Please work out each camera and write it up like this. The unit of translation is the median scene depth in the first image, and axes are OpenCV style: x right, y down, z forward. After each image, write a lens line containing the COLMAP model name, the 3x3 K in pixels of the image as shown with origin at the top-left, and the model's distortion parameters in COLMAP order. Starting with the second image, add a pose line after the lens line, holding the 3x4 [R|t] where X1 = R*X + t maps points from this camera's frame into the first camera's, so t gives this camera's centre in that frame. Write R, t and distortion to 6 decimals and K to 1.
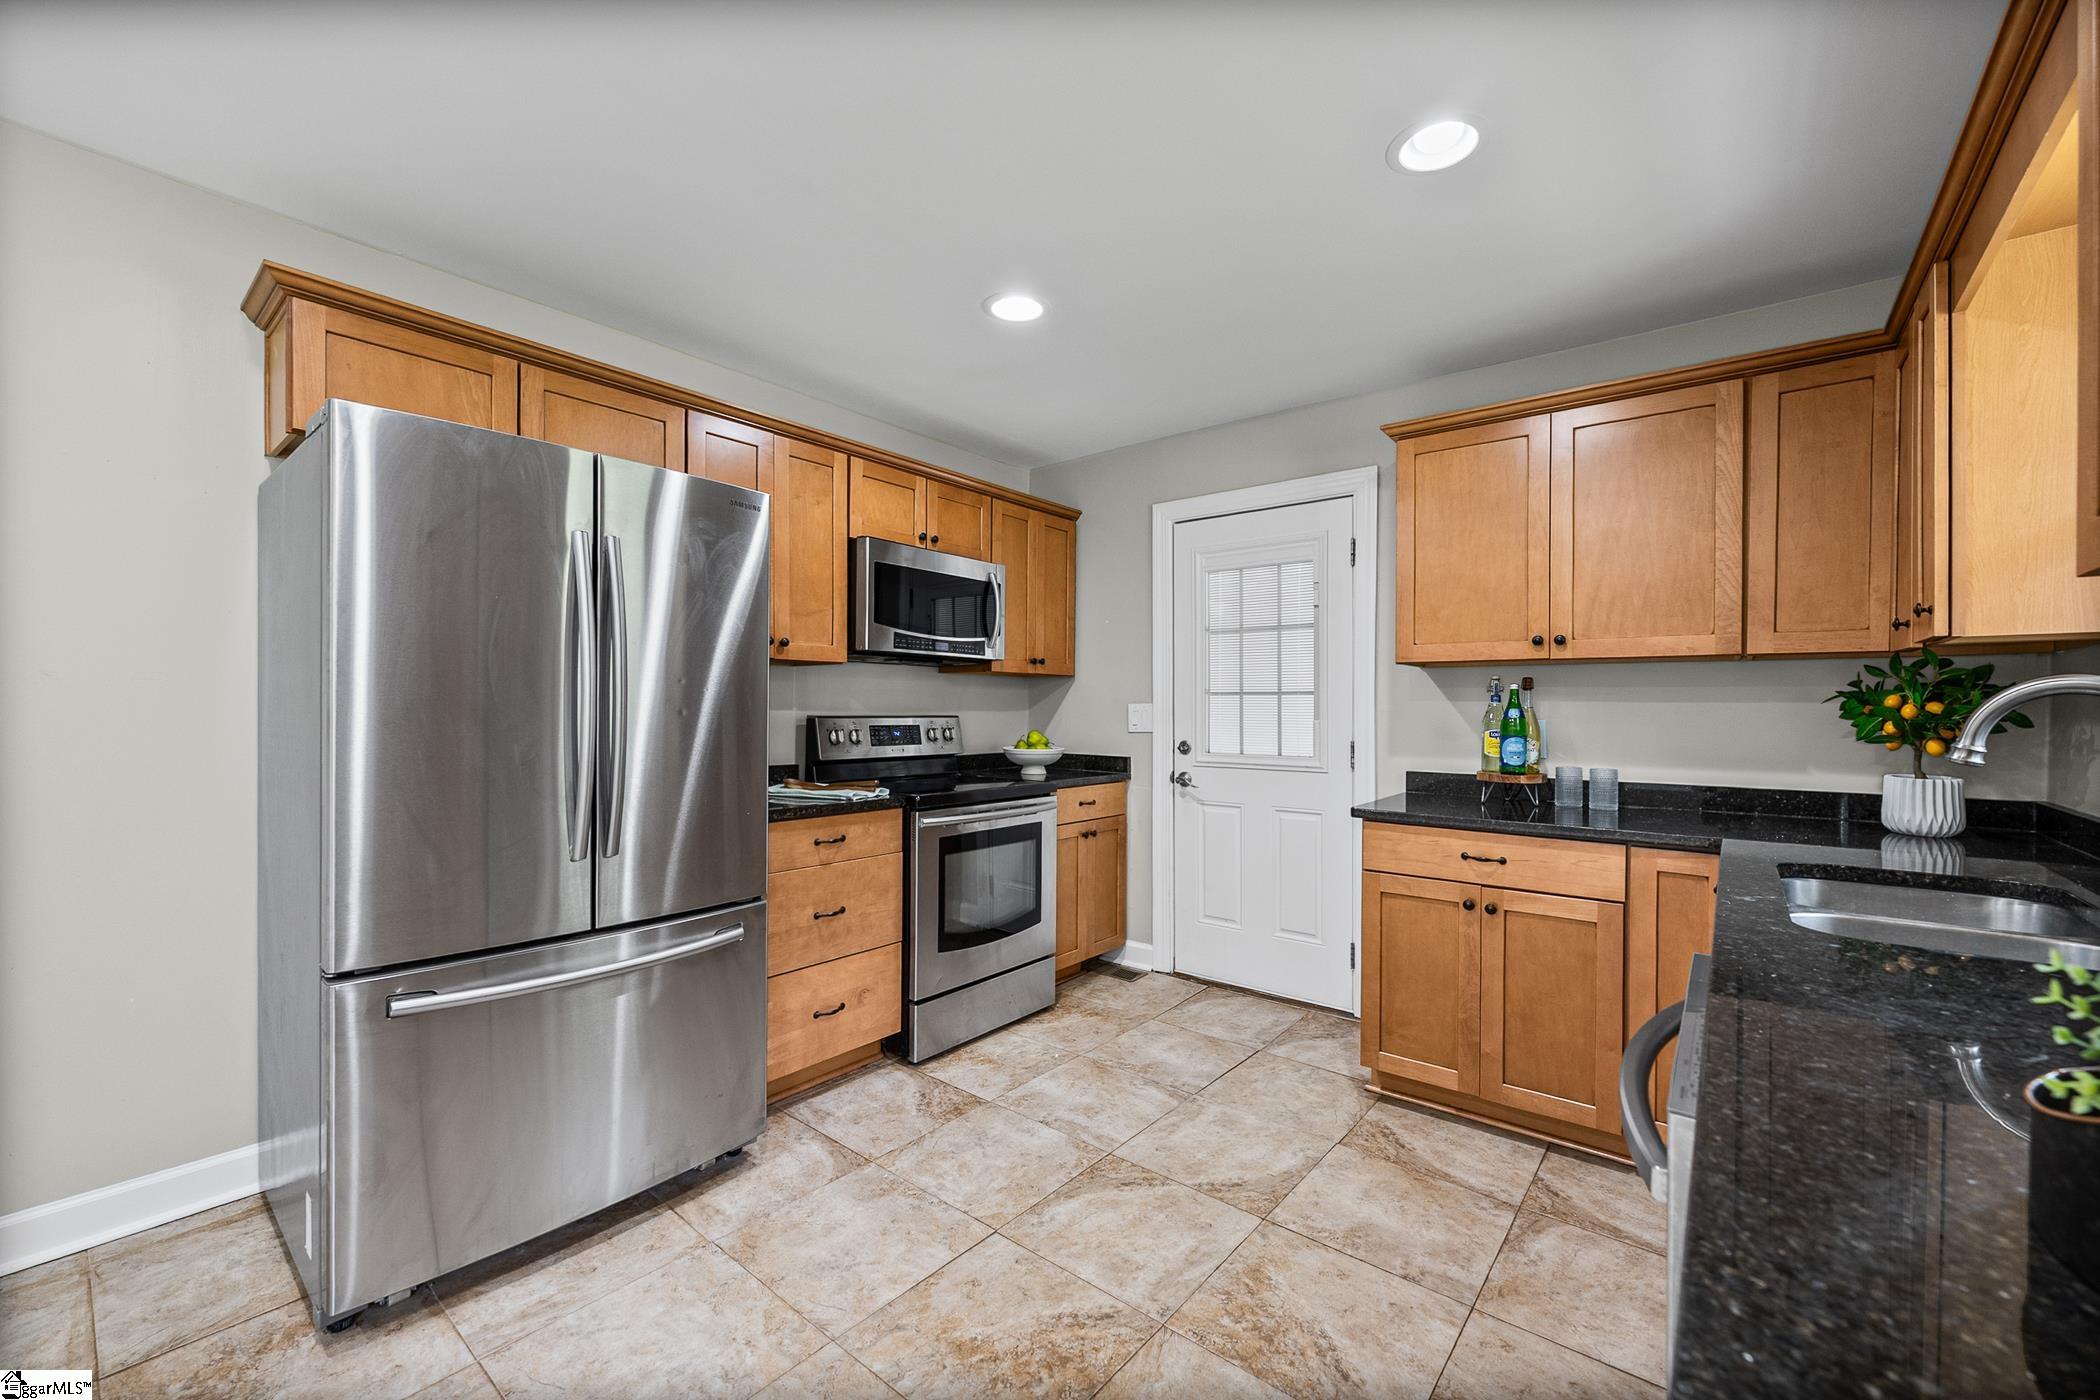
lens RADIAL K [[838.9, 0, 1041.5], [0, 838.9, 714.7], [0, 0, 1]] dist [-0.000878, -0.000154]
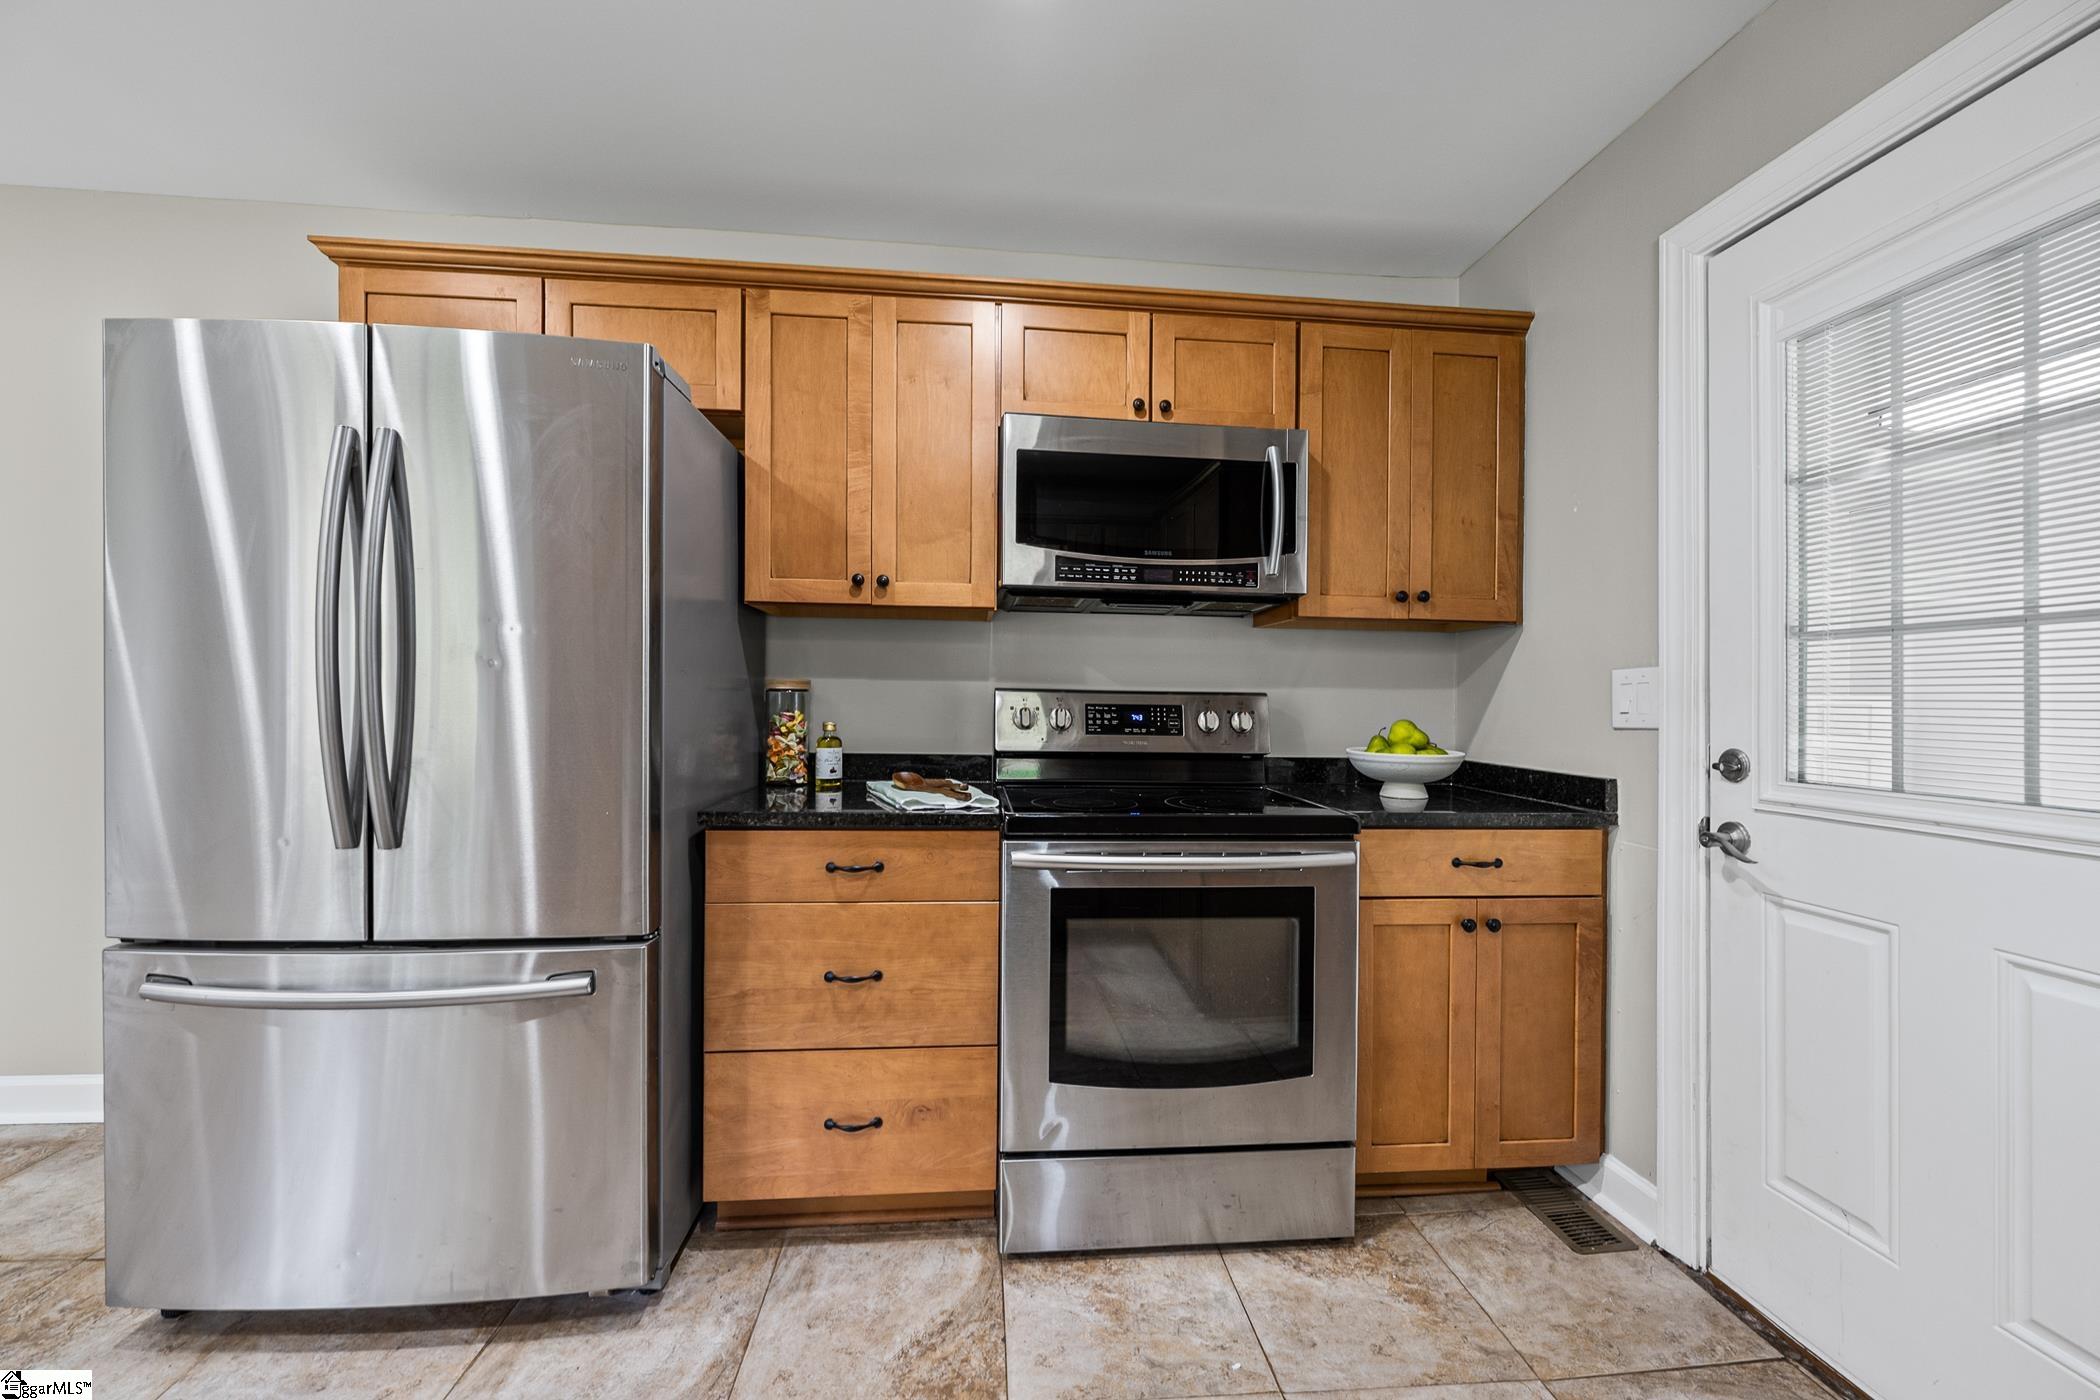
lens RADIAL K [[844.3, 0, 1022.1], [0, 844.3, 703.7], [0, 0, 1]] dist [-0.001120, -0.000215]
pose [[0.706220, 0.007704, -0.707951, 0.303483], [-0.016117, 0.999857, -0.005197, 0.021329], [0.707809, 0.015081, 0.706243, 0.601038]]
